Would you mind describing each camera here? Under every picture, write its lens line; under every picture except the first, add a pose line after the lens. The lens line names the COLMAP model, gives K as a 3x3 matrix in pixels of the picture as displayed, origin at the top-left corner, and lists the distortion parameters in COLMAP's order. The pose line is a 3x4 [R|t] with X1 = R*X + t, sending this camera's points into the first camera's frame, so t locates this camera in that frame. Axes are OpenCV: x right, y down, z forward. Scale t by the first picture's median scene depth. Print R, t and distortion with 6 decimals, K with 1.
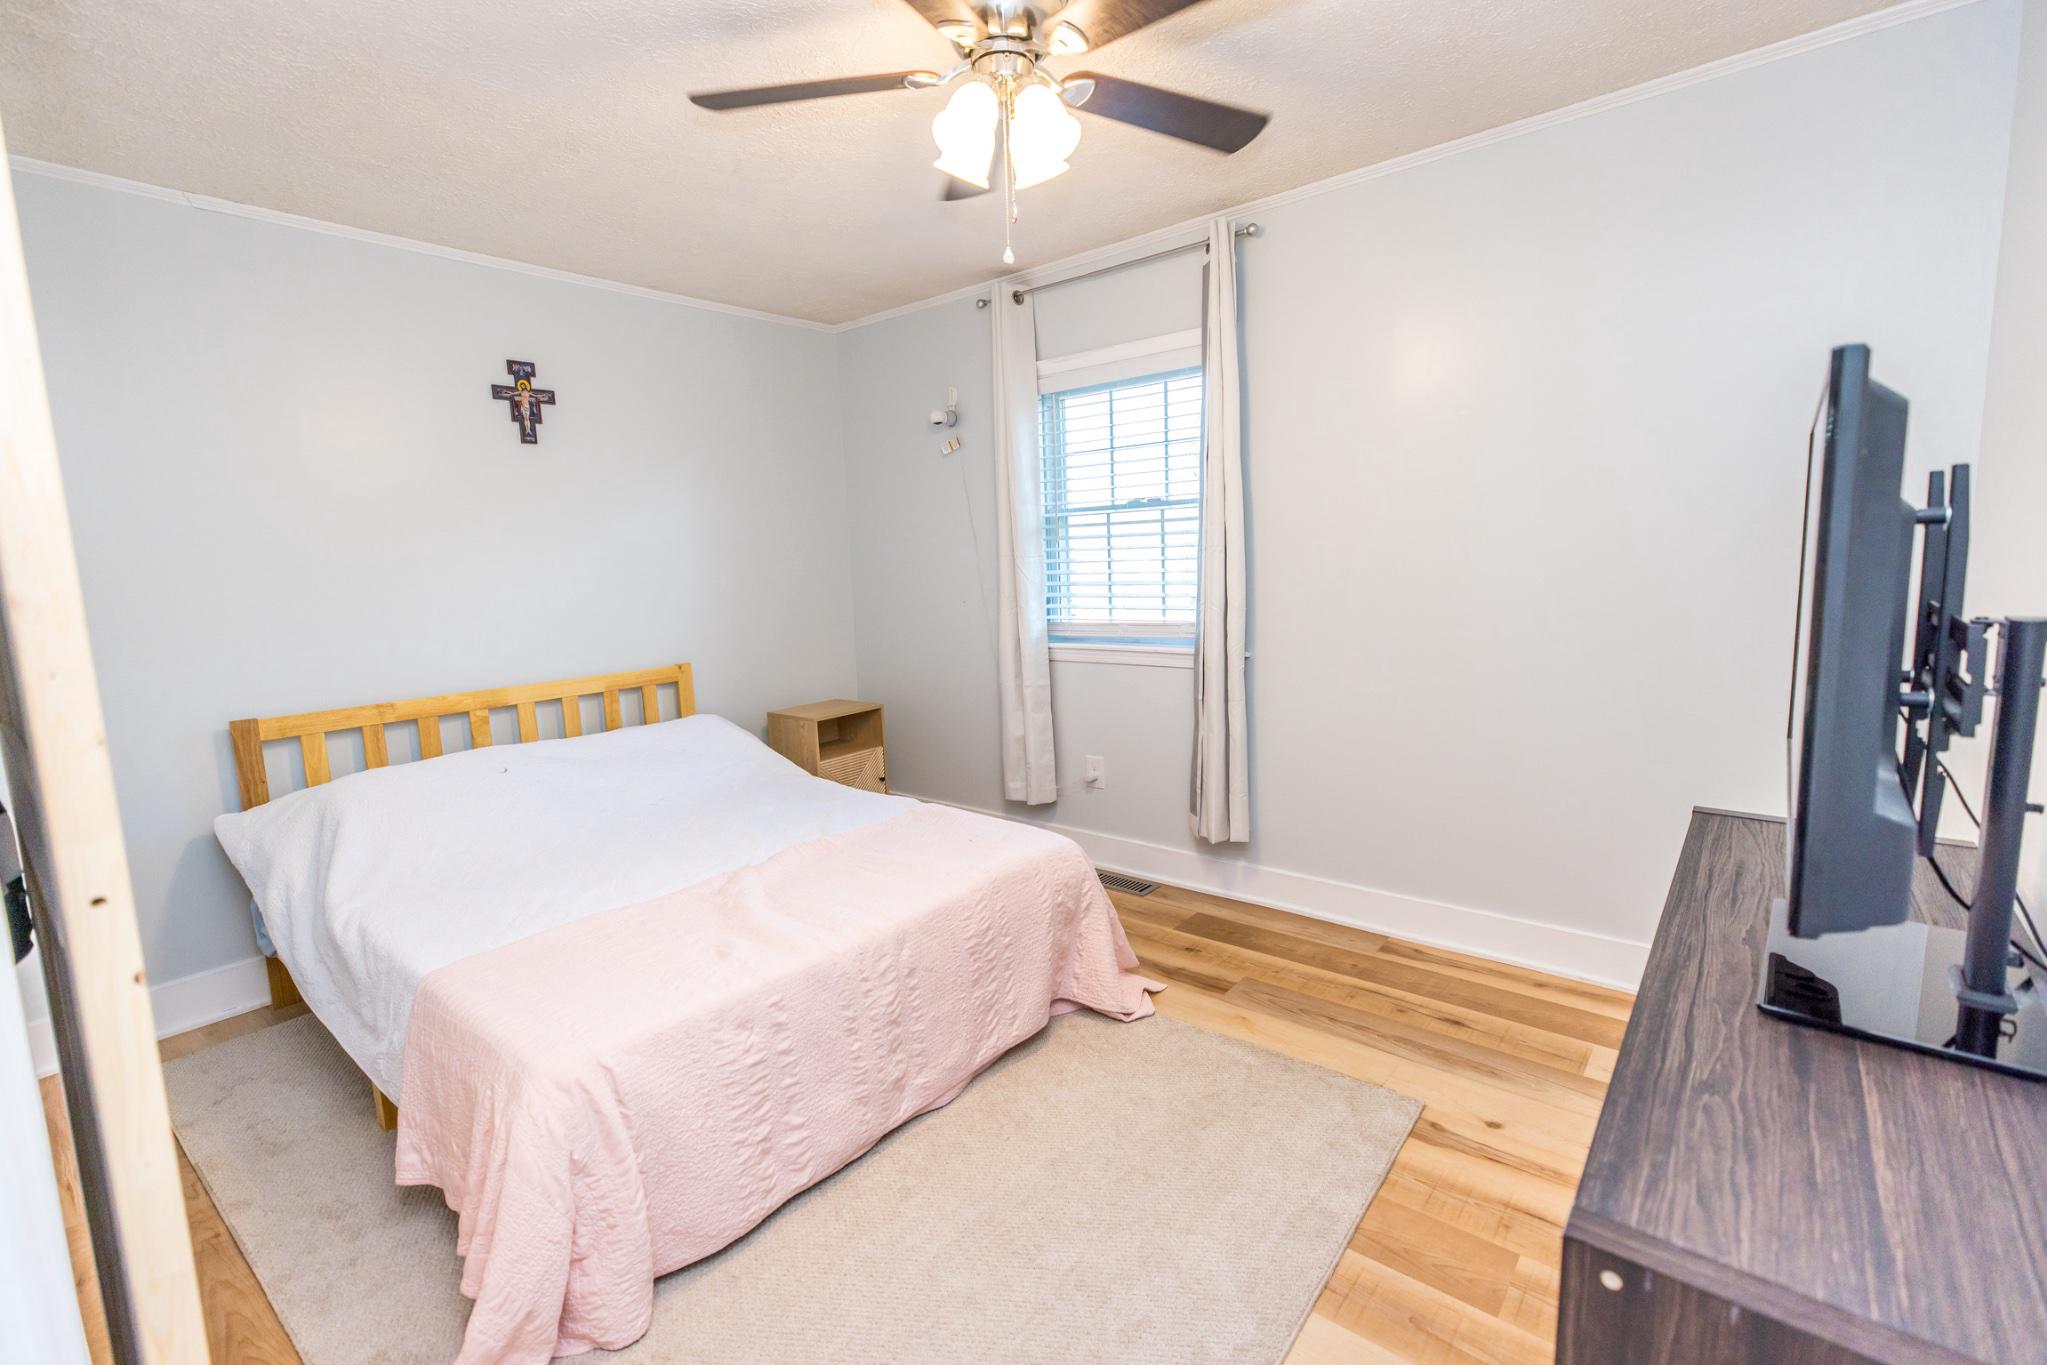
lens RADIAL K [[919.5, 0, 1016.2], [0, 919.5, 677.9], [0, 0, 1]] dist [0.002275, 0.000549]
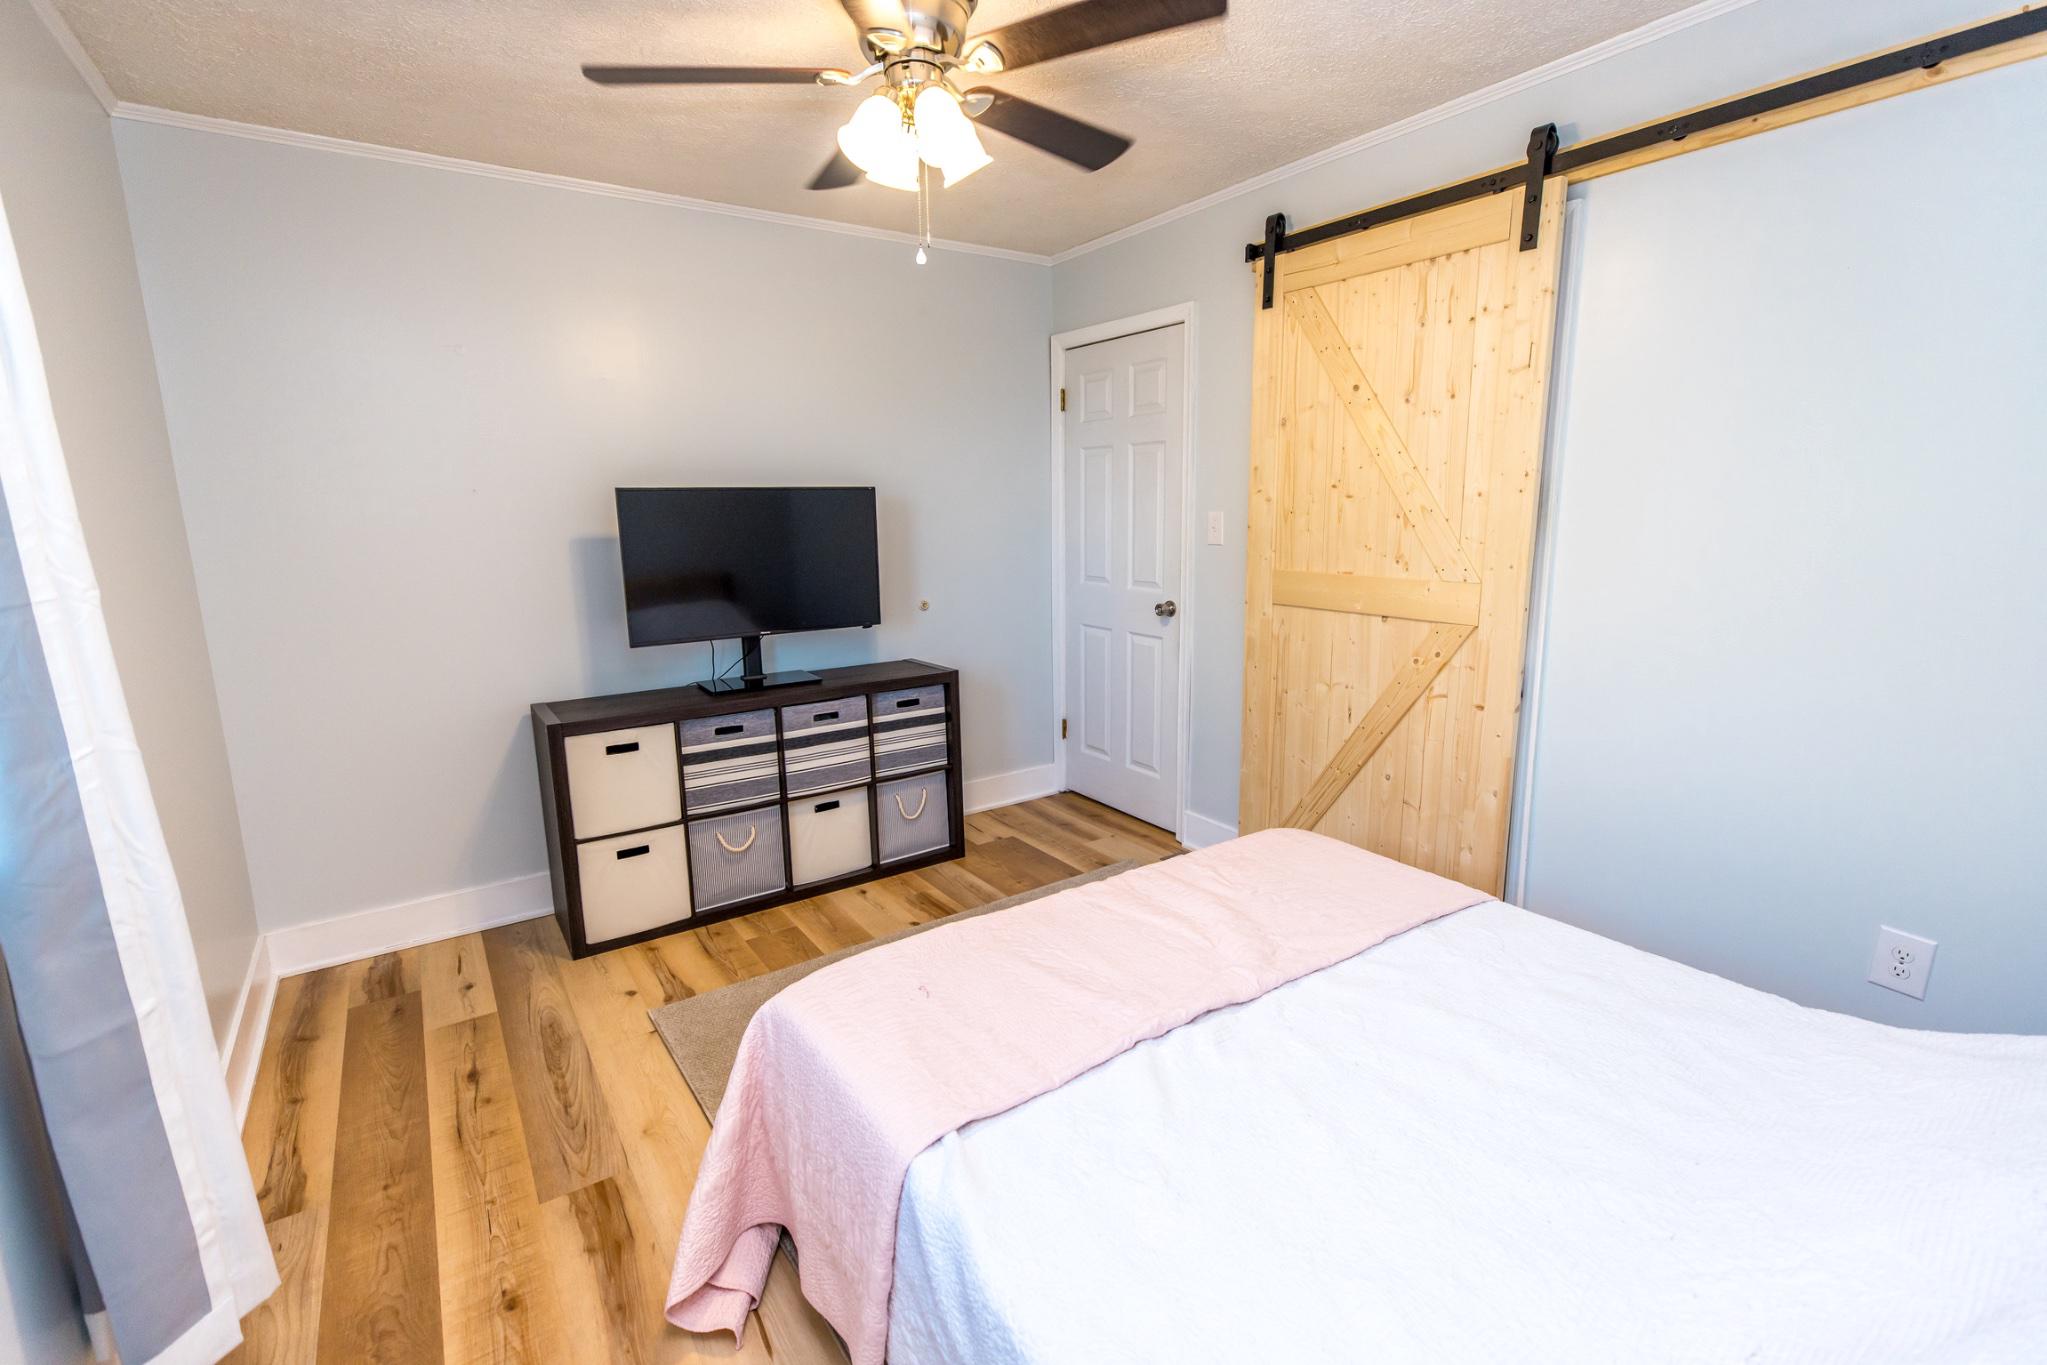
lens RADIAL K [[919.5, 0, 1016.2], [0, 919.5, 677.9], [0, 0, 1]] dist [0.002275, 0.000549]
pose [[-0.961929, -0.000992, 0.273298, -0.273553], [0.085741, 0.948413, 0.305225, -0.218573], [-0.259502, 0.317037, -0.912220, 1.430033]]
